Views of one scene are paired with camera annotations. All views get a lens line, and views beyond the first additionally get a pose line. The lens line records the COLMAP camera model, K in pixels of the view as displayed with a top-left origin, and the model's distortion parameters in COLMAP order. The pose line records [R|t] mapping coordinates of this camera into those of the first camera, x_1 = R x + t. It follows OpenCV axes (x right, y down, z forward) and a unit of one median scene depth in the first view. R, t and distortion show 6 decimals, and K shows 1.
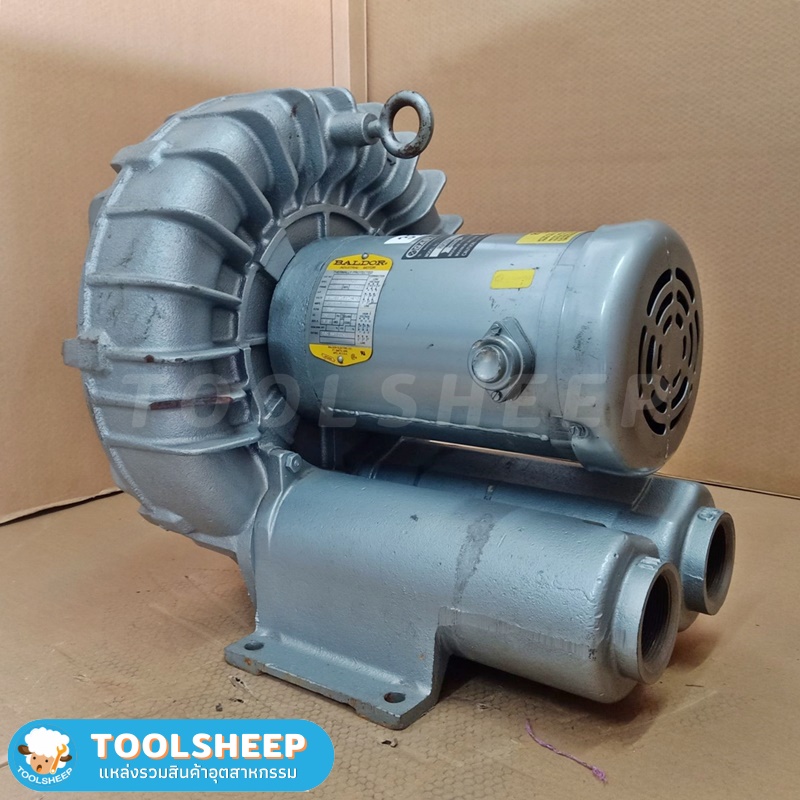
lens RADIAL K [[854.7, 0, 395.8], [0, 854.7, 397.4], [0, 0, 1]] dist [0.086108, -0.130843]
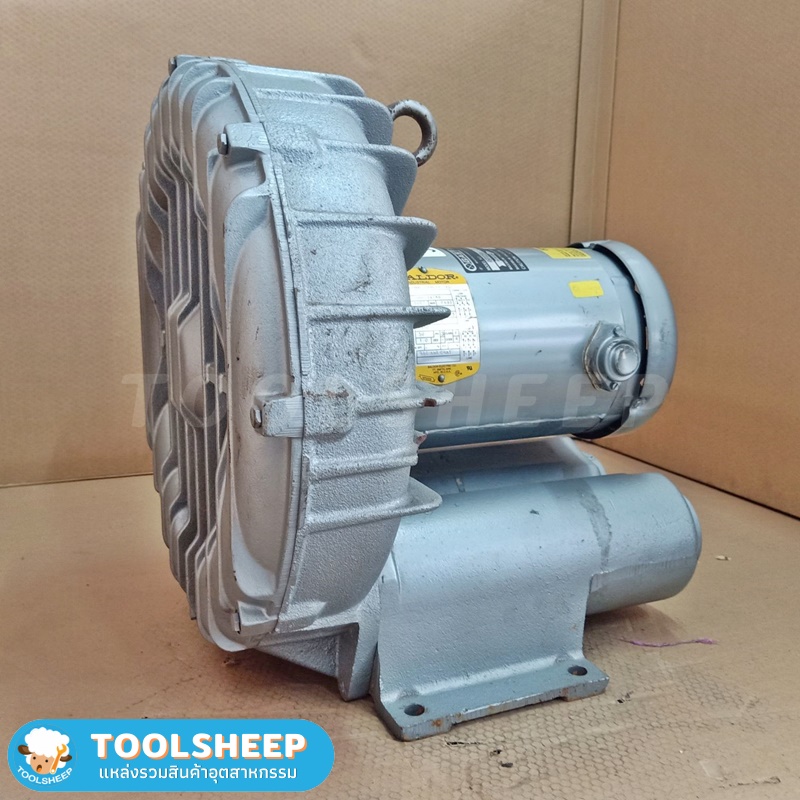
lens RADIAL K [[854.7, 0, 395.8], [0, 854.7, 397.4], [0, 0, 1]] dist [0.086108, -0.130843]
pose [[0.490301, -0.146338, 0.859180, -0.937943], [0.132105, 0.986891, 0.092703, -0.121342], [-0.861483, 0.068050, 0.503205, 0.572902]]
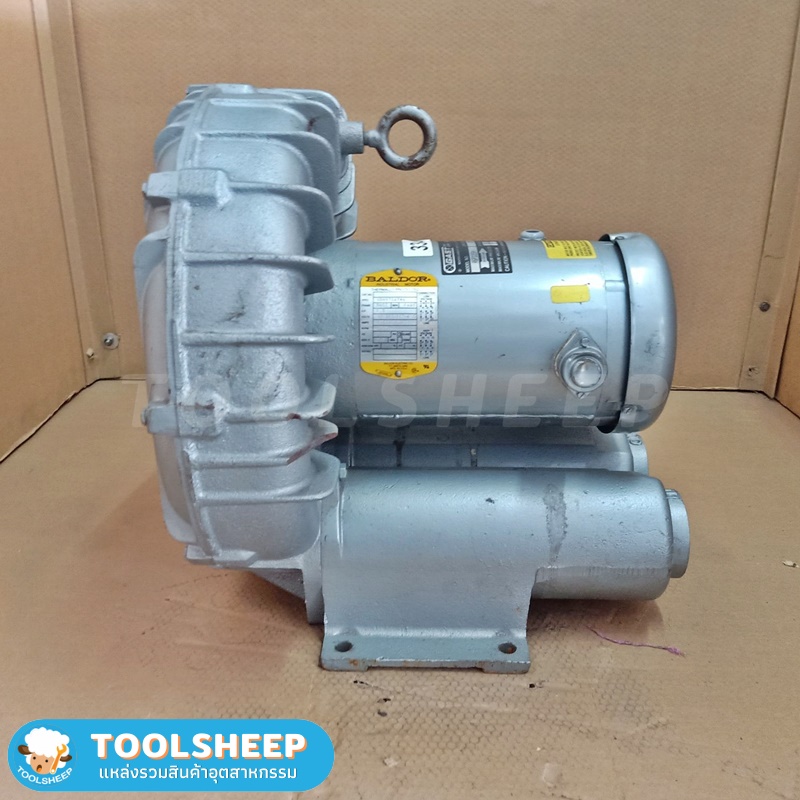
lens RADIAL K [[809.6, 0, 376.8], [0, 809.6, 398.5], [0, 0, 1]] dist [0.066999, -0.028553]
pose [[0.820915, -0.190387, 0.538379, -0.649541], [0.095752, 0.975330, 0.198904, -0.222228], [-0.562966, -0.111733, 0.818893, 0.187514]]
